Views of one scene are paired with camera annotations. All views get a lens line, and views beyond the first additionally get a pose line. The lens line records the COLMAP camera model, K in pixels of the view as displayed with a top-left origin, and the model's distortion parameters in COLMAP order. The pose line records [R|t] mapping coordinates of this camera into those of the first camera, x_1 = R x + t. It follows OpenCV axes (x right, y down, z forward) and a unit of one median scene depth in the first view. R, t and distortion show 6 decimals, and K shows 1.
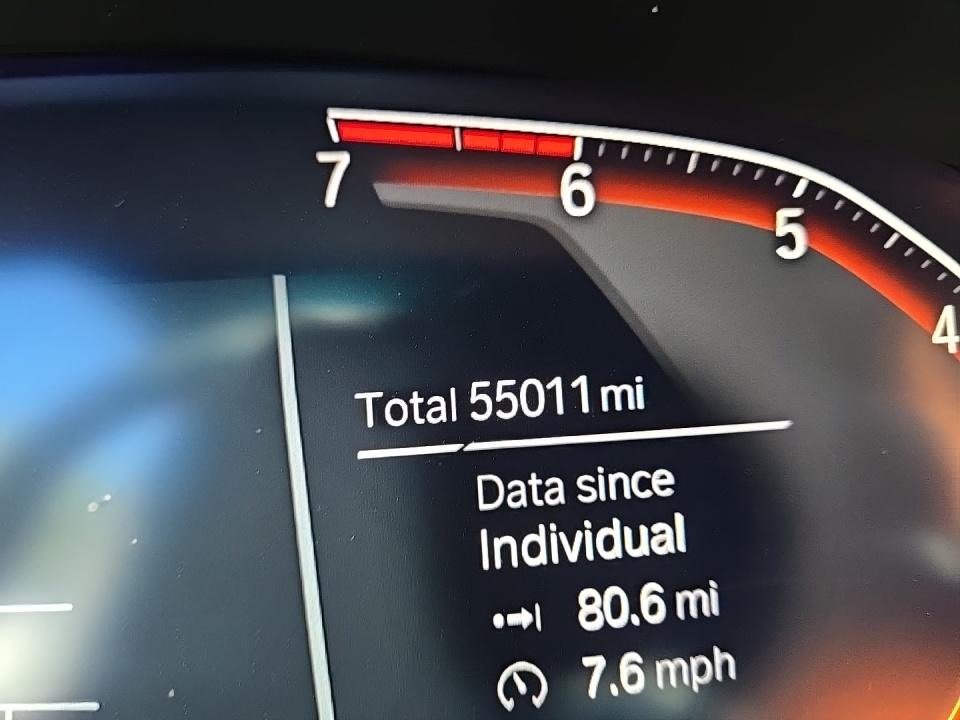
lens RADIAL K [[646.0, 0, 482.1], [0, 646.0, 351.7], [0, 0, 1]] dist [0.017432, -0.014788]
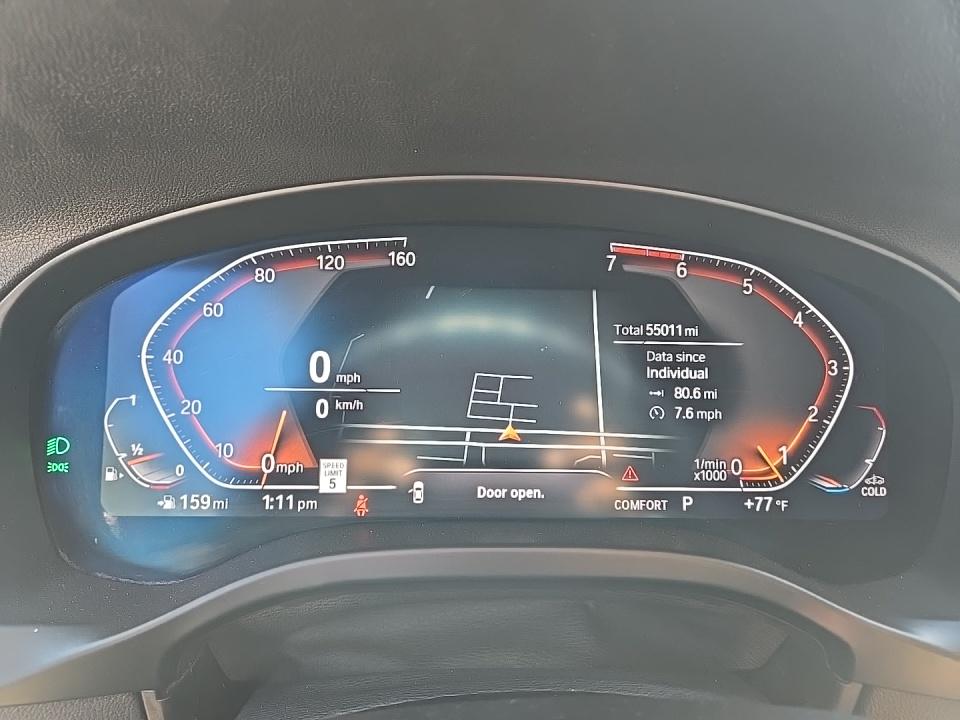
lens RADIAL K [[646.0, 0, 486.9], [0, 646.0, 358.4], [0, 0, 1]] dist [0.017432, -0.014788]
pose [[0.889918, 0.099546, -0.445126, 0.773775], [-0.020462, 0.983625, 0.179063, -0.370697], [0.455662, -0.150243, 0.877382, -2.429130]]
